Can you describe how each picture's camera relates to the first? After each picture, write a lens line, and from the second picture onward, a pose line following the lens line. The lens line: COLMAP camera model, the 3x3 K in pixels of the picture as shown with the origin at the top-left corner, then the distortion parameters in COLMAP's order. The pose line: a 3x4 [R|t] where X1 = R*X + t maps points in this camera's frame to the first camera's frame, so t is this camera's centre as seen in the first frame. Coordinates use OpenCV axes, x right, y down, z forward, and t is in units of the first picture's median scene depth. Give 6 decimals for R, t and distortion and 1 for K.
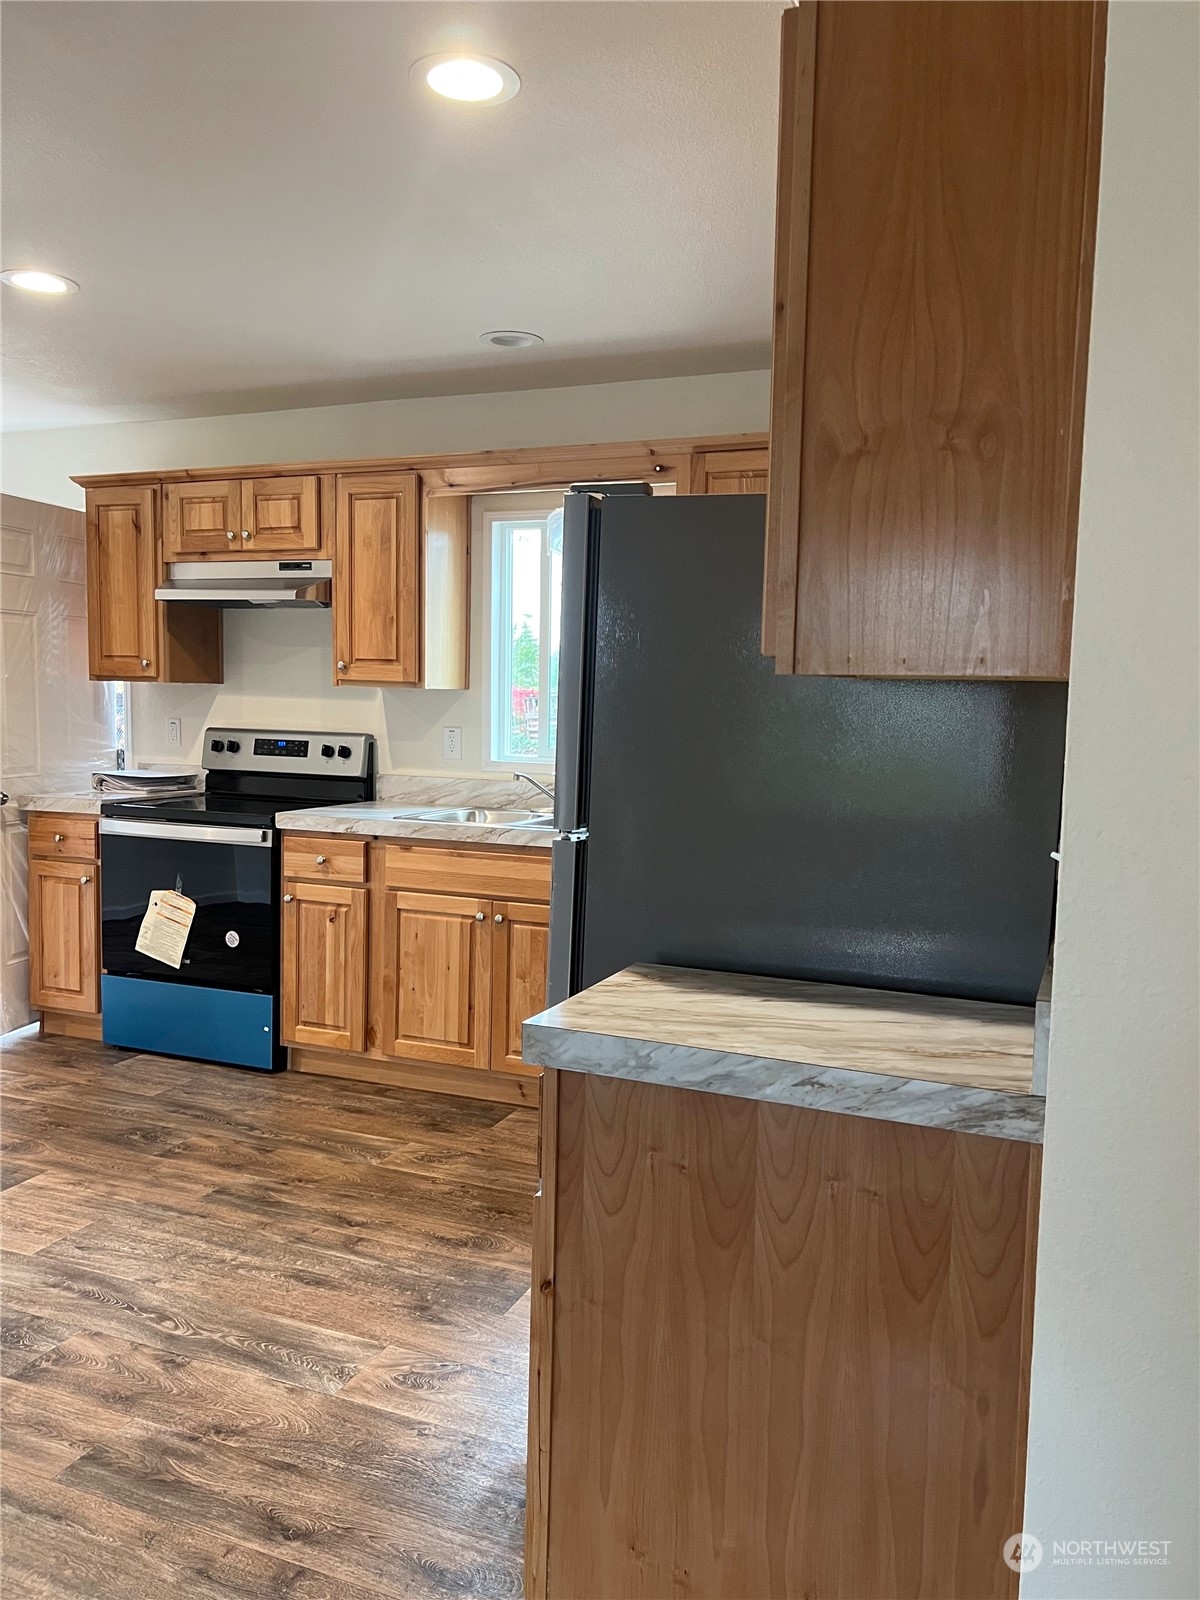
lens RADIAL K [[1200.8, 0, 599.5], [0, 1200.8, 818.1], [0, 0, 1]] dist [0.063871, -0.071836]
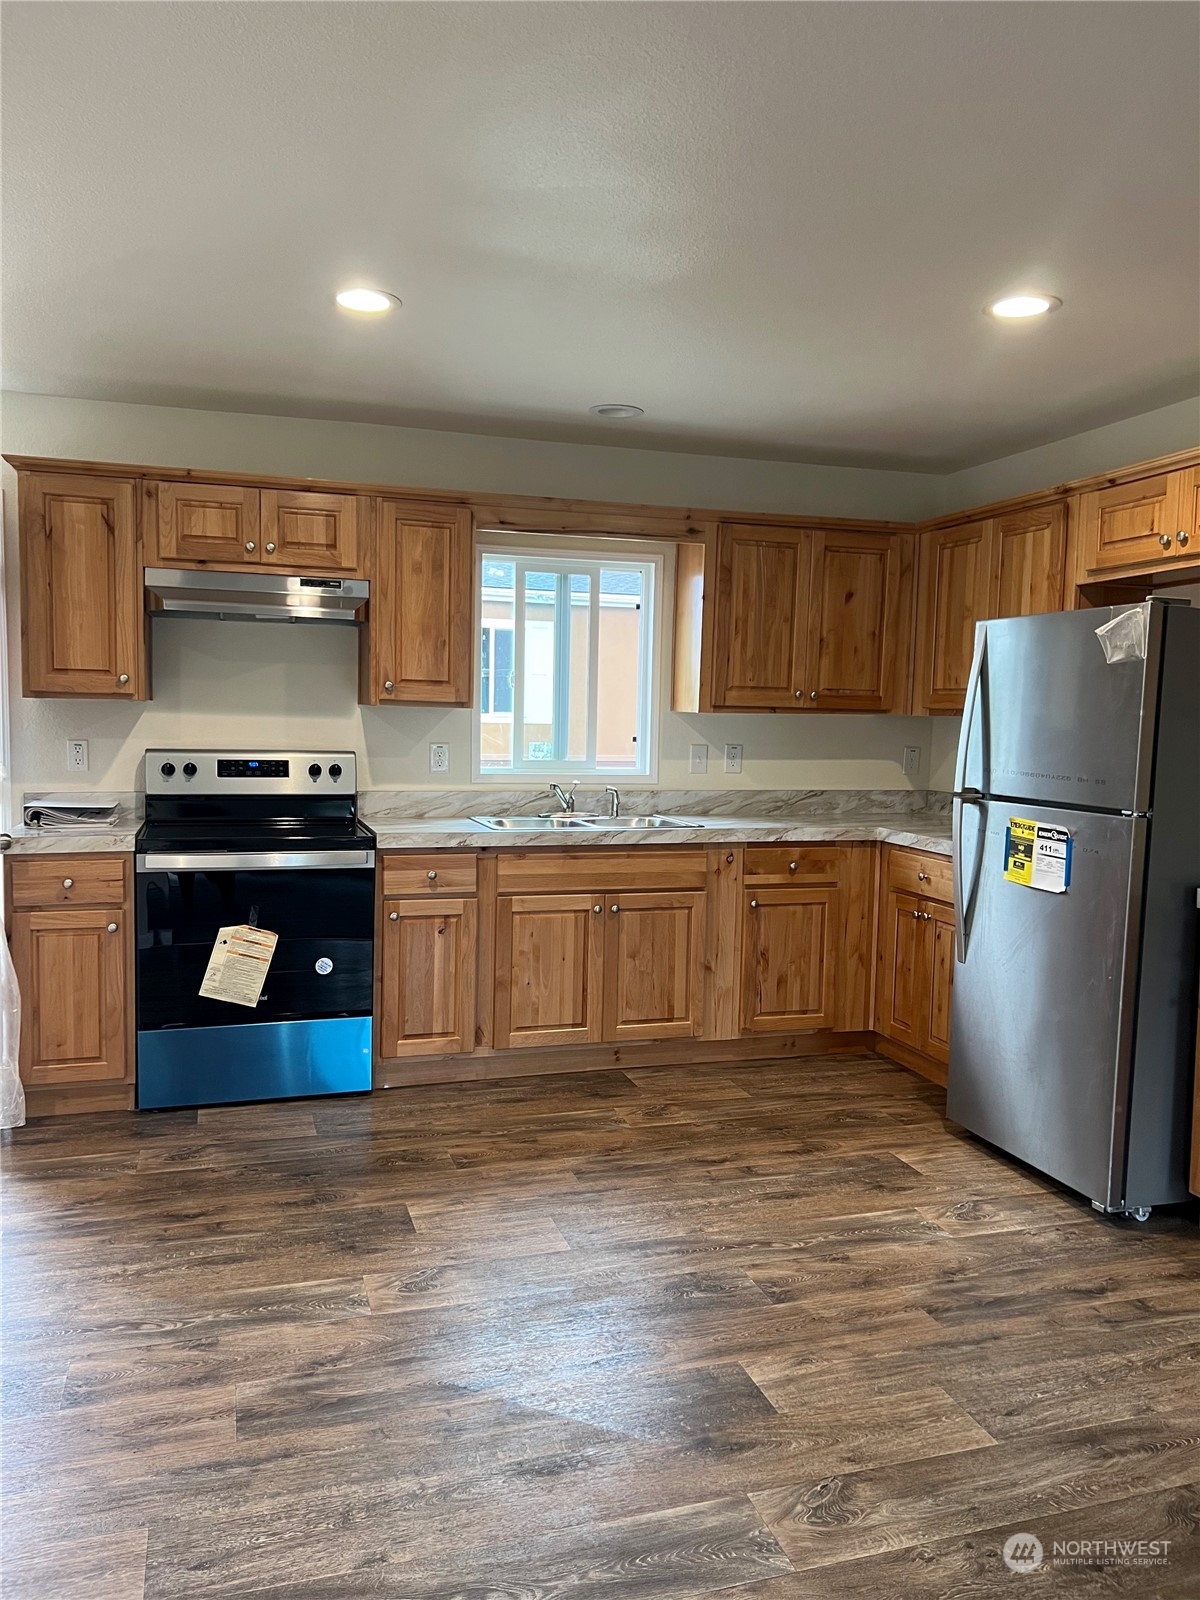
lens RADIAL K [[1200.8, 0, 606.0], [0, 1200.8, 816.8], [0, 0, 1]] dist [0.063871, -0.071836]
pose [[0.767598, -0.062073, 0.637918, -0.809026], [0.059993, 0.997888, 0.024912, -0.033539], [-0.638117, 0.019148, 0.769701, 0.111965]]
